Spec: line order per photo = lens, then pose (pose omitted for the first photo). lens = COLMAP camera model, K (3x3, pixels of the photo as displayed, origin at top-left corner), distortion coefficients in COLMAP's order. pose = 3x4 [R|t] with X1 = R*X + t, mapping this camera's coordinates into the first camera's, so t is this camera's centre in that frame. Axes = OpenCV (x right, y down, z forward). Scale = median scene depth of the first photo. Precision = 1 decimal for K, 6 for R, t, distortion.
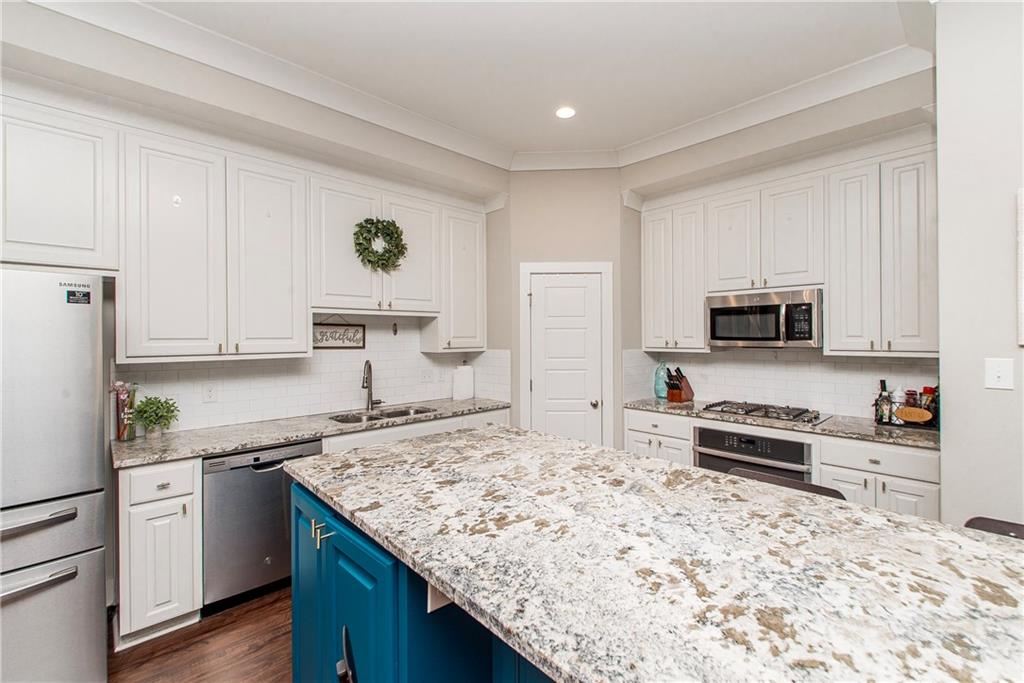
lens RADIAL K [[437.5, 0, 512.0], [0, 437.5, 341.5], [0, 0, 1]] dist [0.000336, -0.000033]
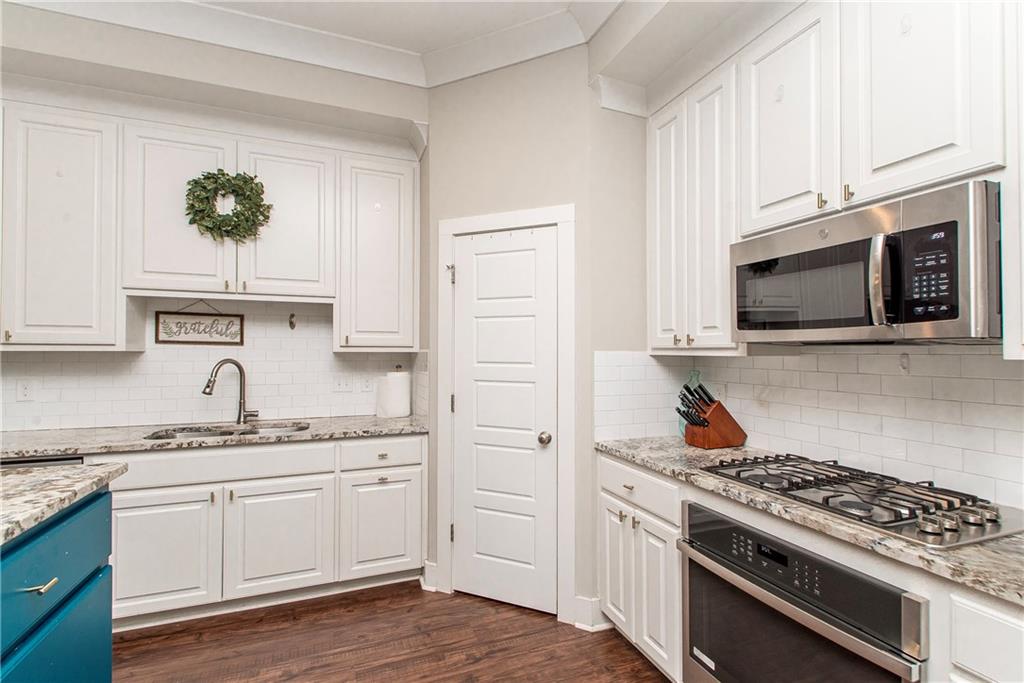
lens RADIAL K [[459.2, 0, 500.6], [0, 459.2, 347.7], [0, 0, 1]] dist [0.000186, -0.000421]
pose [[0.922371, 0.004949, -0.386272, 0.428907], [-0.012204, 0.999792, -0.016332, 0.030177], [0.386111, 0.019778, 0.922240, 0.435354]]
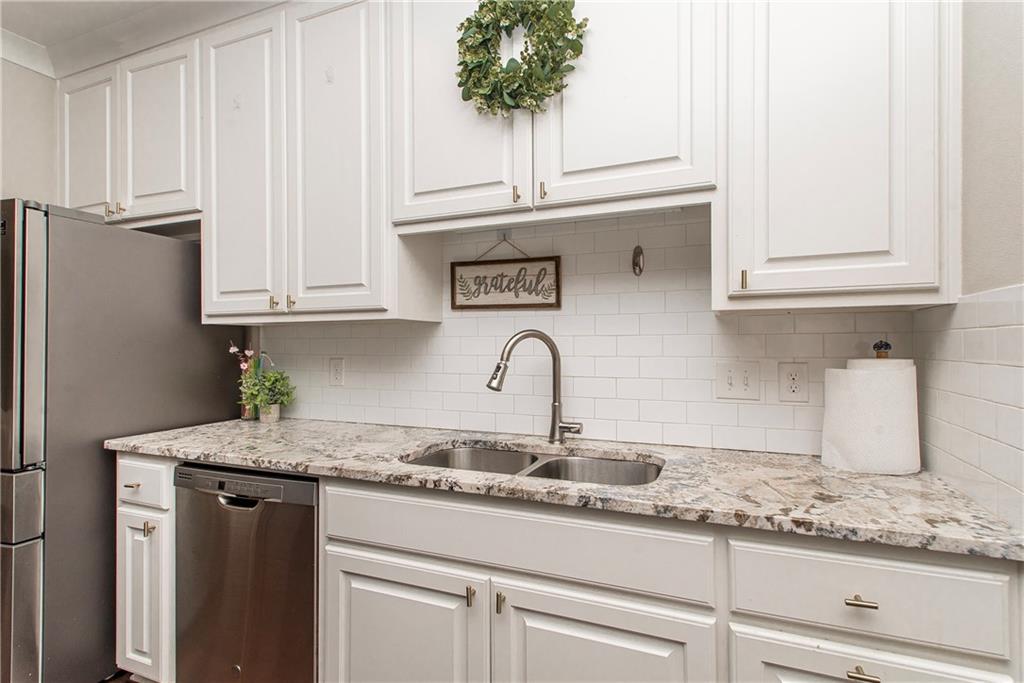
lens RADIAL K [[480.9, 0, 525.1], [0, 480.9, 342.5], [0, 0, 1]] dist [0.028441, 0.000060]
pose [[0.402438, 0.002255, -0.915445, 0.120047], [-0.007366, 0.999973, -0.000775, 0.055736], [0.915418, 0.007055, 0.402443, 0.795514]]
